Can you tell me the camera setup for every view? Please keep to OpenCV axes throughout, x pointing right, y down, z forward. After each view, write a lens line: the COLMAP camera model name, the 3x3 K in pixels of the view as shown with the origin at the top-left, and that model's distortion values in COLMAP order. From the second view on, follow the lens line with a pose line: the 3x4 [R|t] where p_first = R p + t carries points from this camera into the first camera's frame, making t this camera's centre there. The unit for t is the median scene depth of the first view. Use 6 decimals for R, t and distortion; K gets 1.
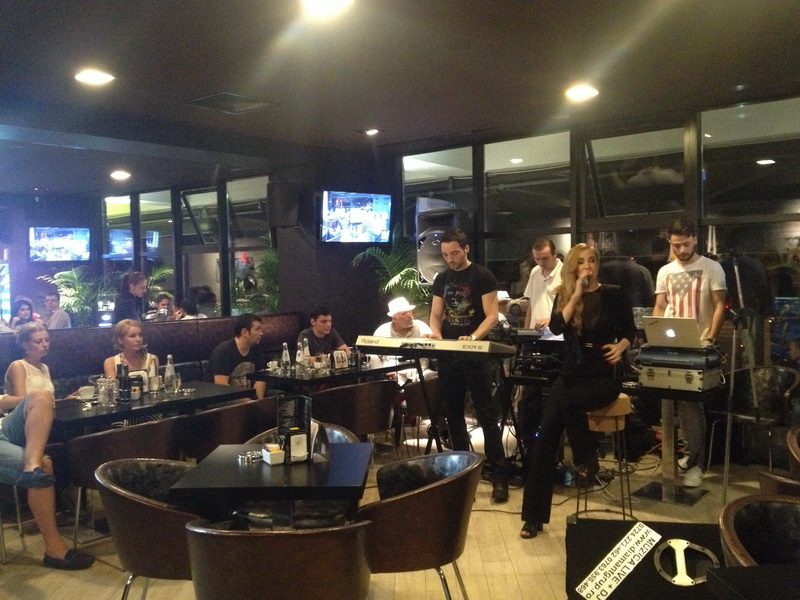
lens RADIAL K [[736.6, 0, 400.0], [0, 736.6, 300.0], [0, 0, 1]] dist [0.112064, -0.313646]
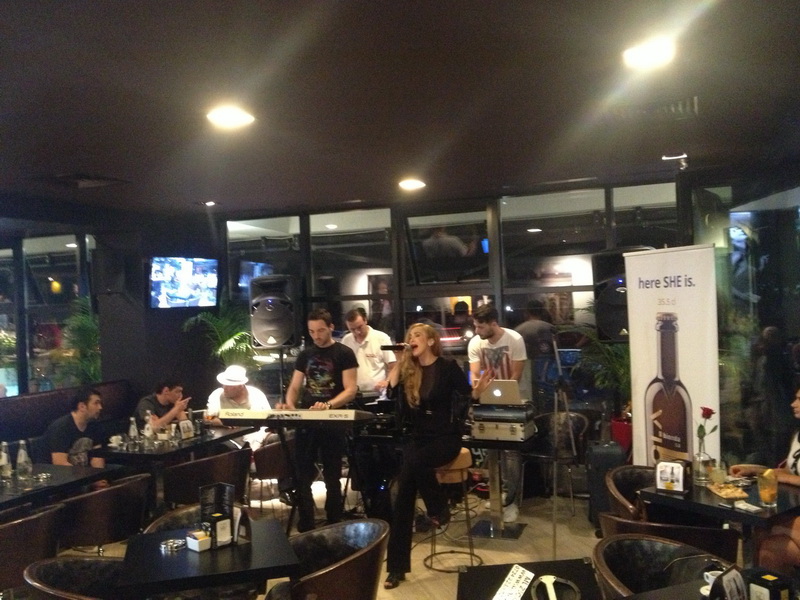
lens RADIAL K [[736.6, 0, 400.0], [0, 736.6, 300.0], [0, 0, 1]] dist [0.112064, -0.313646]
pose [[0.950505, -0.010657, 0.310528, -0.148249], [0.025688, 0.998685, -0.044356, -0.055001], [-0.309647, 0.050137, 0.949529, -0.080374]]
